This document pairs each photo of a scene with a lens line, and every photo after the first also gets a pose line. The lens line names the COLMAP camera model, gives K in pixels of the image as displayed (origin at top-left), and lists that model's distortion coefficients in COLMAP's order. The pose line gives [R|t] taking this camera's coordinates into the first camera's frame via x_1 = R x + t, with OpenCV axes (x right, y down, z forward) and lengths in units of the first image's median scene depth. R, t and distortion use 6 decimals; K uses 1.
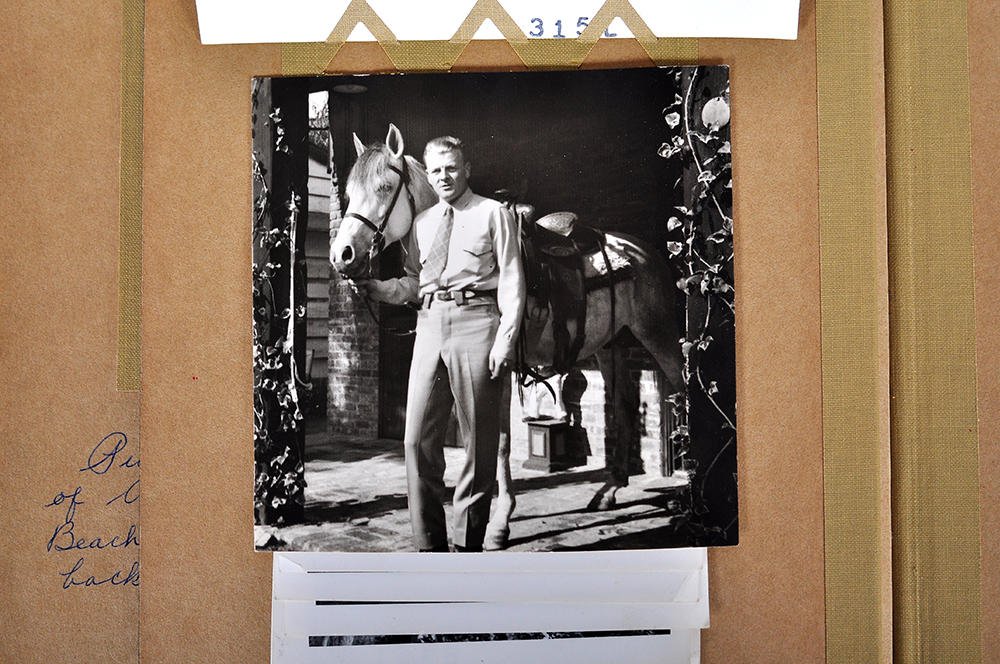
lens RADIAL K [[1952.0, 0, 503.6], [0, 1952.0, 332.3], [0, 0, 1]] dist [-0.098888, 0.000000]
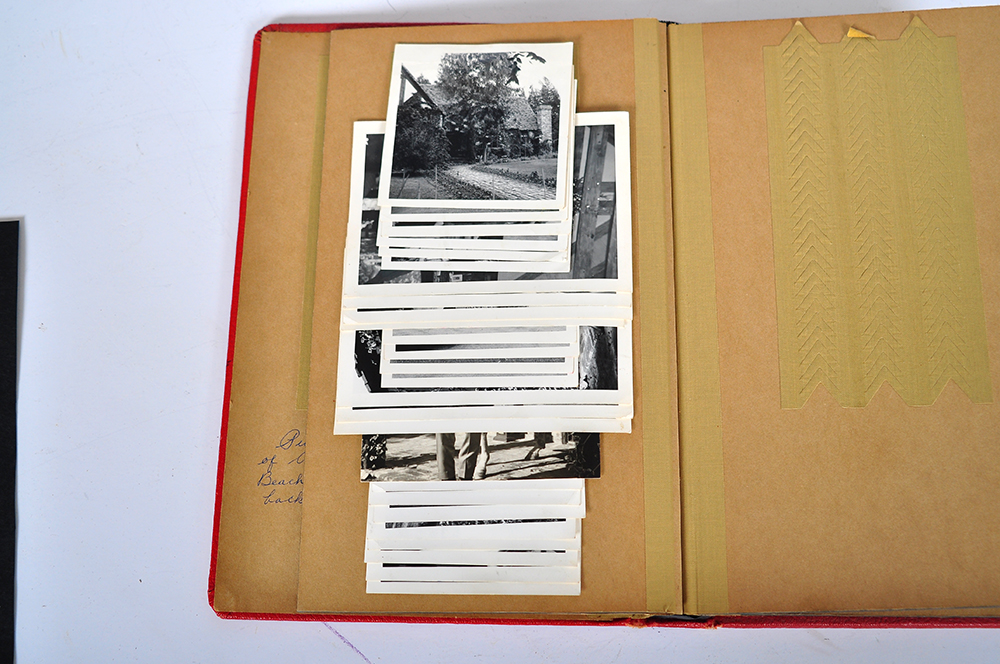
lens RADIAL K [[1463.5, 0, 501.5], [0, 1463.5, 330.5], [0, 0, 1]] dist [-0.133538, 0.000000]
pose [[0.998948, 0.001191, -0.045838, 0.087803], [-0.013580, 0.962500, -0.270943, 0.371630], [0.043797, 0.271280, 0.961503, -0.492345]]
